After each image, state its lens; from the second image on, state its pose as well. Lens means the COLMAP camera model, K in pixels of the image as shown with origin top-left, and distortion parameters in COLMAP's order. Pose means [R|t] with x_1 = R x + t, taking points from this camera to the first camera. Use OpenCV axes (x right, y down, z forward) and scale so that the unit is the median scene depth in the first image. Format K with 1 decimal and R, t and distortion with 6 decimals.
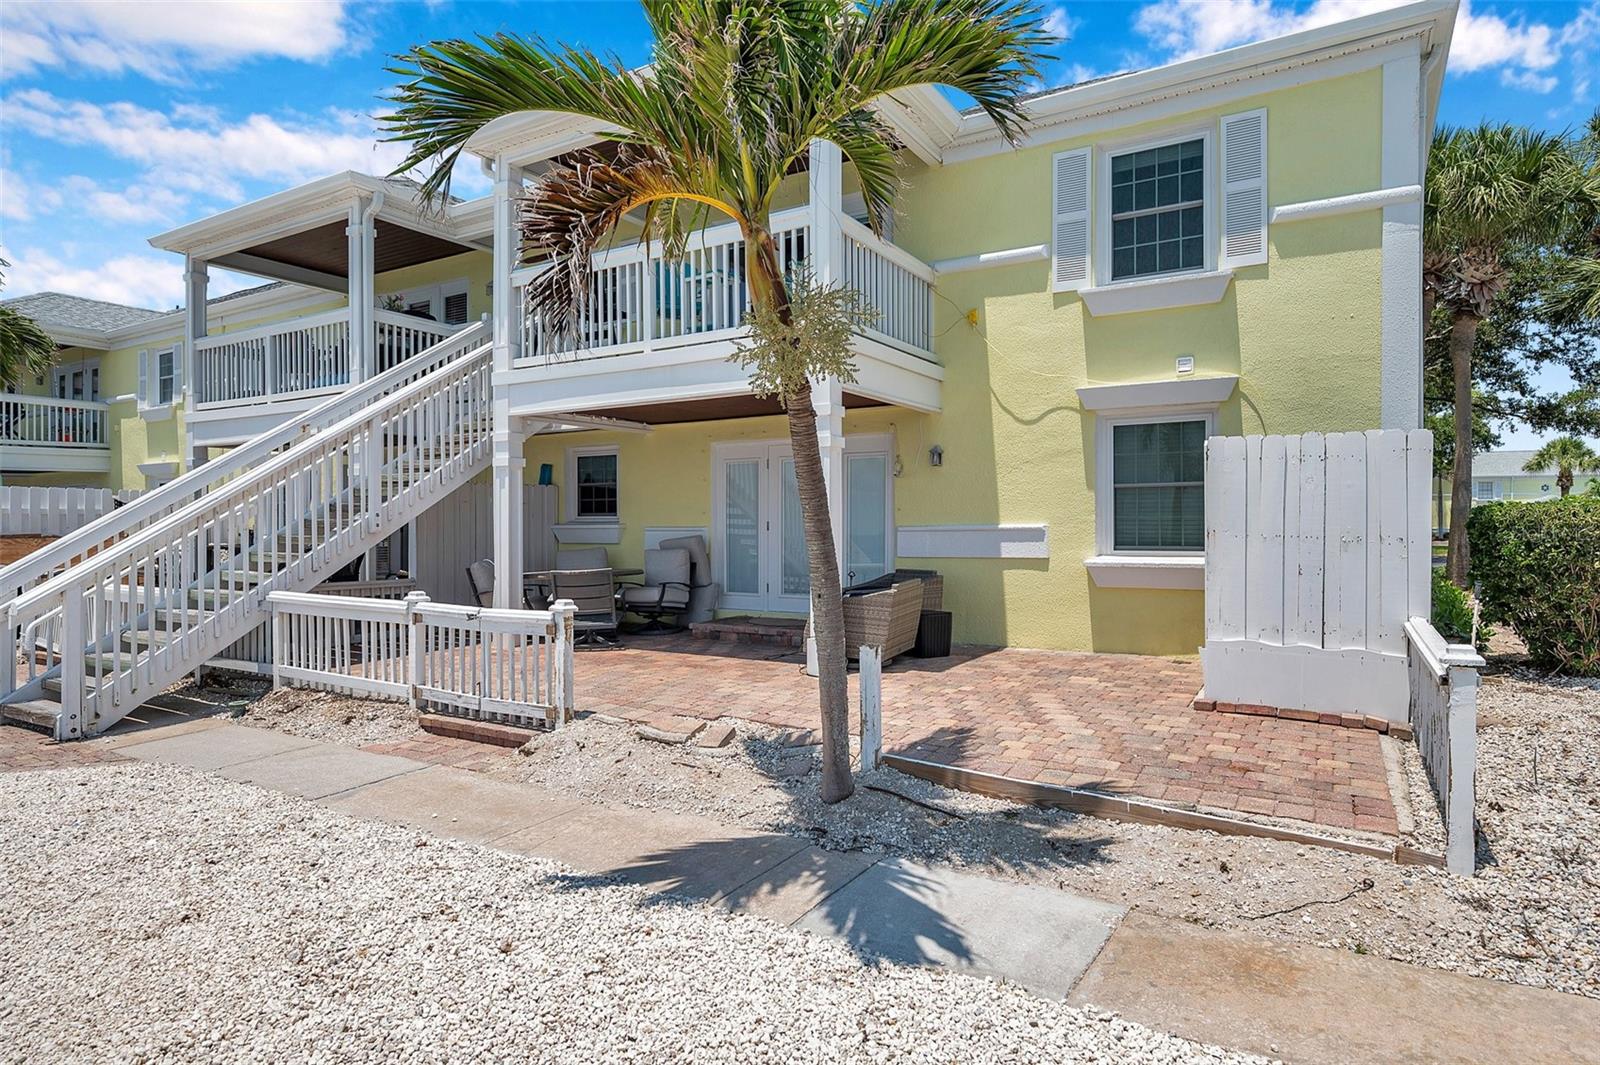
lens RADIAL K [[917.9, 0, 800.0], [0, 917.9, 532.5], [0, 0, 1]] dist [-0.001780, -0.000540]
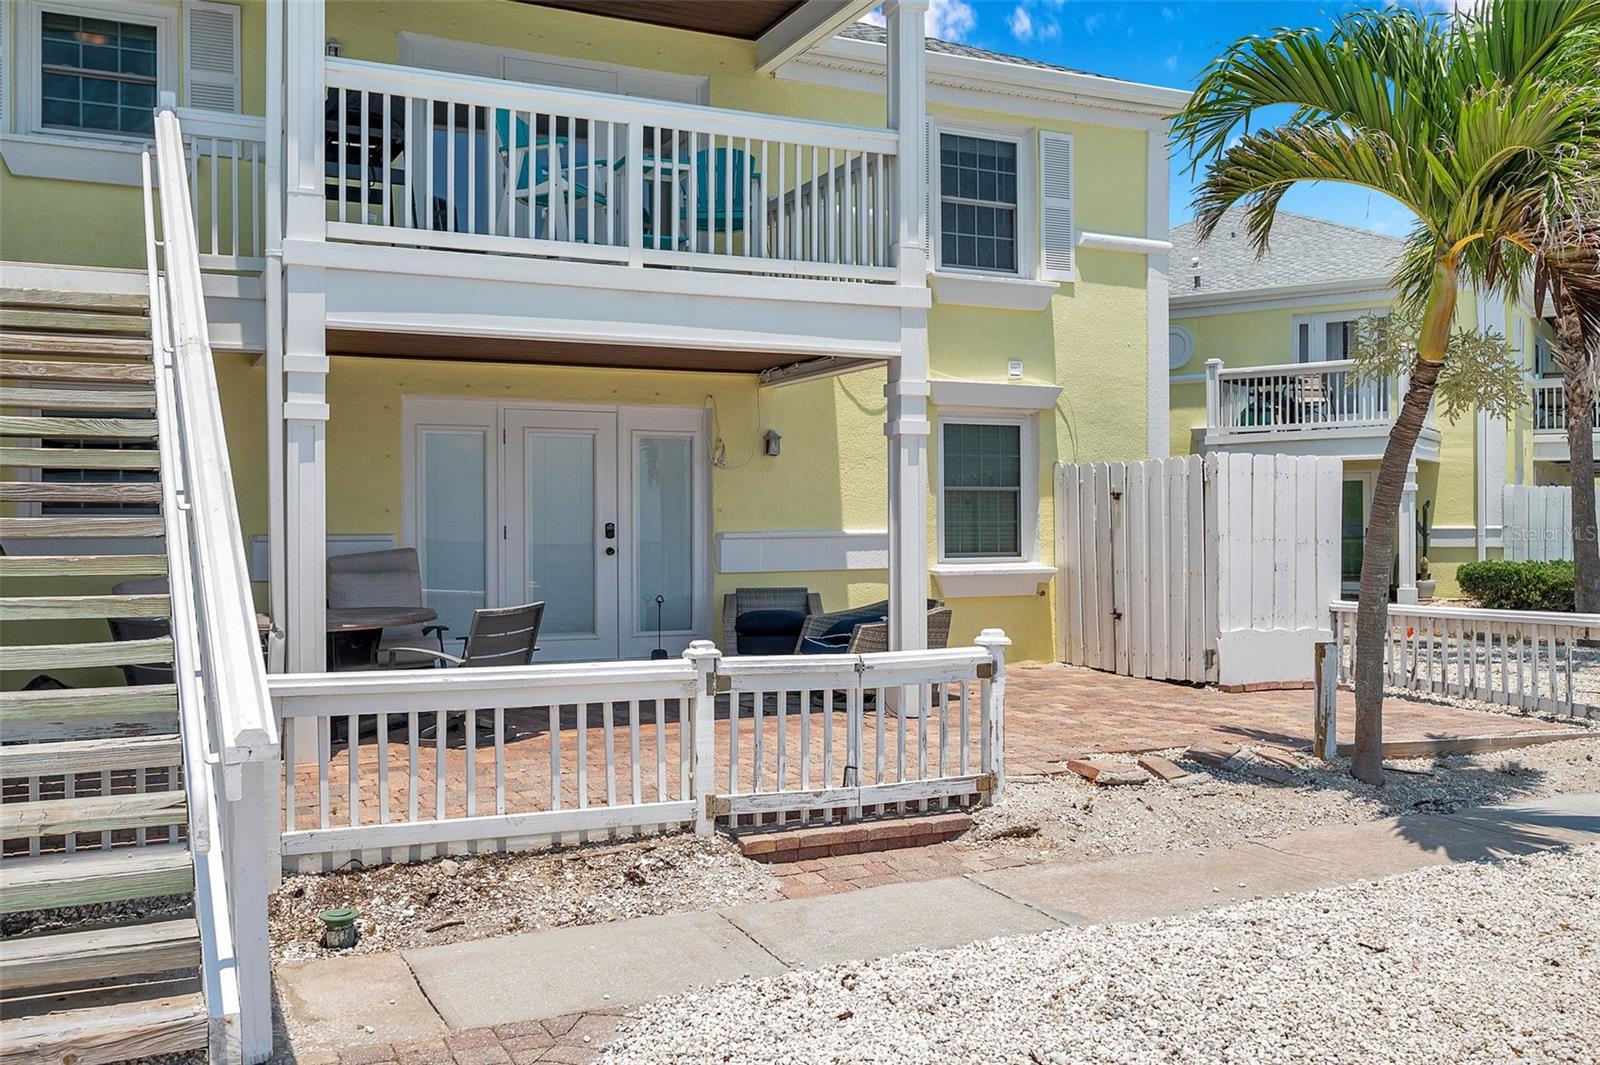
lens RADIAL K [[1388.0, 0, 800.0], [0, 1388.0, 532.5], [0, 0, 1]] dist [-0.002093, -0.005020]
pose [[0.546278, -0.001540, 0.837603, -0.943230], [0.007474, 0.999967, -0.003036, -0.003193], [-0.837571, 0.007919, 0.546271, 0.369233]]
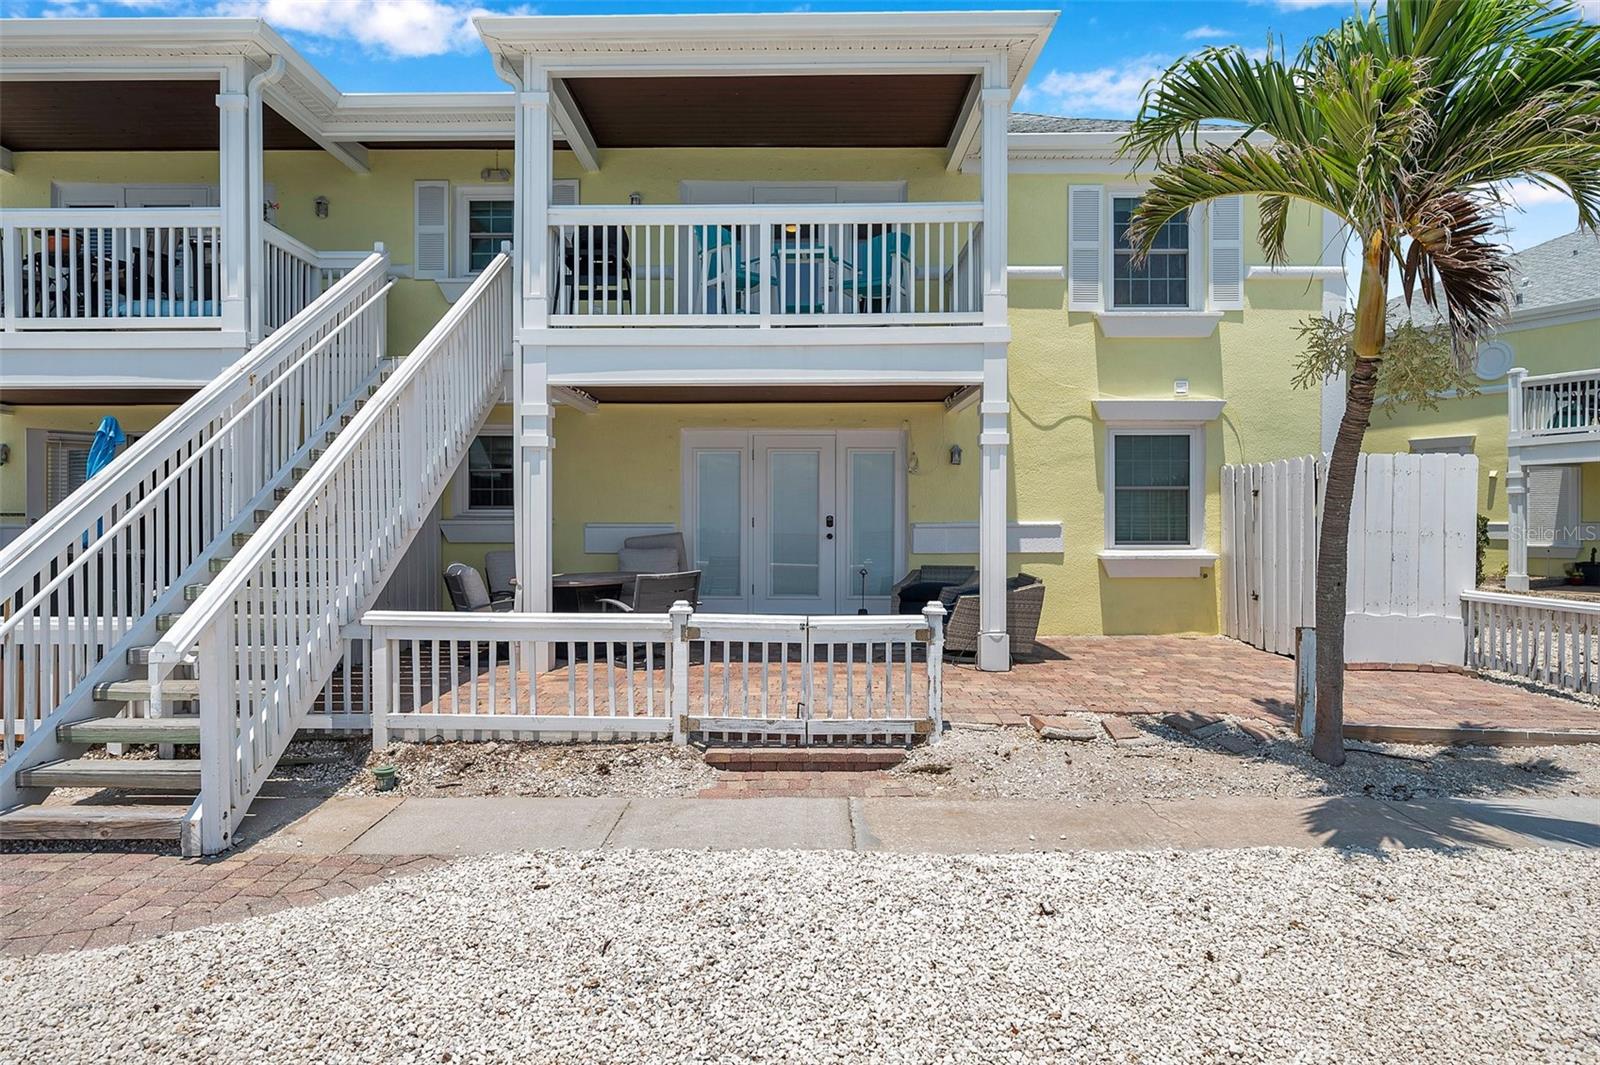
lens RADIAL K [[984.1, 0, 800.0], [0, 984.1, 532.5], [0, 0, 1]] dist [-0.000835, -0.001089]
pose [[0.857882, -0.001919, 0.513842, -0.640119], [0.000412, 0.999995, 0.003045, 0.000290], [-0.513846, -0.002401, 0.857879, 0.160555]]
